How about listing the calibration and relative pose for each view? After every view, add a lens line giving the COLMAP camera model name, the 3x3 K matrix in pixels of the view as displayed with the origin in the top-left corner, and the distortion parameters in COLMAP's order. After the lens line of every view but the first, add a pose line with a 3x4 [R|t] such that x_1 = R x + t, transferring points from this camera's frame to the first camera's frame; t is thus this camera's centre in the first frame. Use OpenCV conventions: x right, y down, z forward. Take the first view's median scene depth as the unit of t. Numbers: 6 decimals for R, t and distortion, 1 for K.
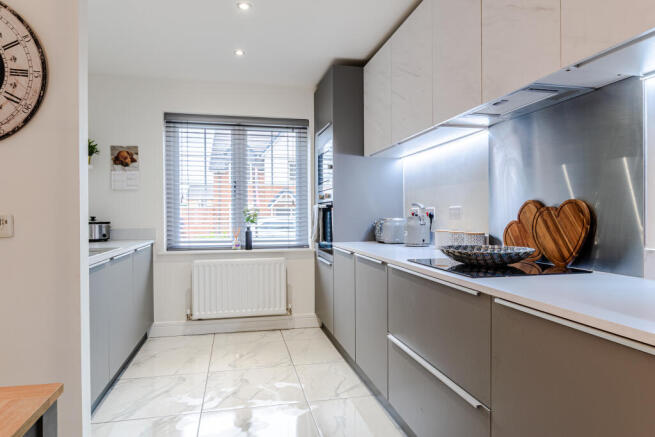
lens RADIAL K [[421.9, 0, 332.2], [0, 421.9, 216.8], [0, 0, 1]] dist [0.001664, 0.000275]
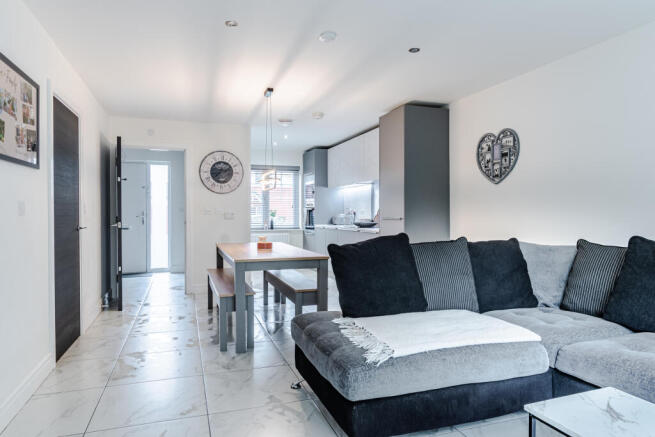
lens RADIAL K [[421.9, 0, 325.3], [0, 421.9, 216.6], [0, 0, 1]] dist [0.001664, 0.000275]
pose [[0.995162, 0.002243, 0.098224, -0.176747], [-0.002482, 0.999994, 0.002313, 0.011232], [-0.098219, -0.002545, 0.995162, -1.396295]]
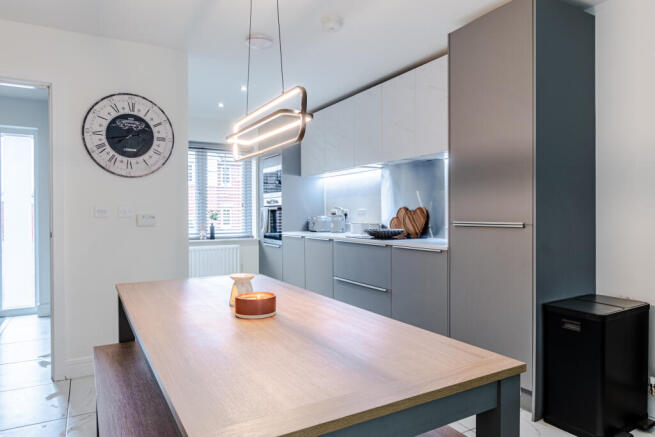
lens RADIAL K [[421.9, 0, 329.1], [0, 421.9, 218.5], [0, 0, 1]] dist [0.001664, 0.000275]
pose [[0.955846, -0.003357, 0.293847, -0.299954], [0.002421, 0.999991, 0.003549, 0.006184], [-0.293857, -0.002681, 0.955846, -0.544101]]
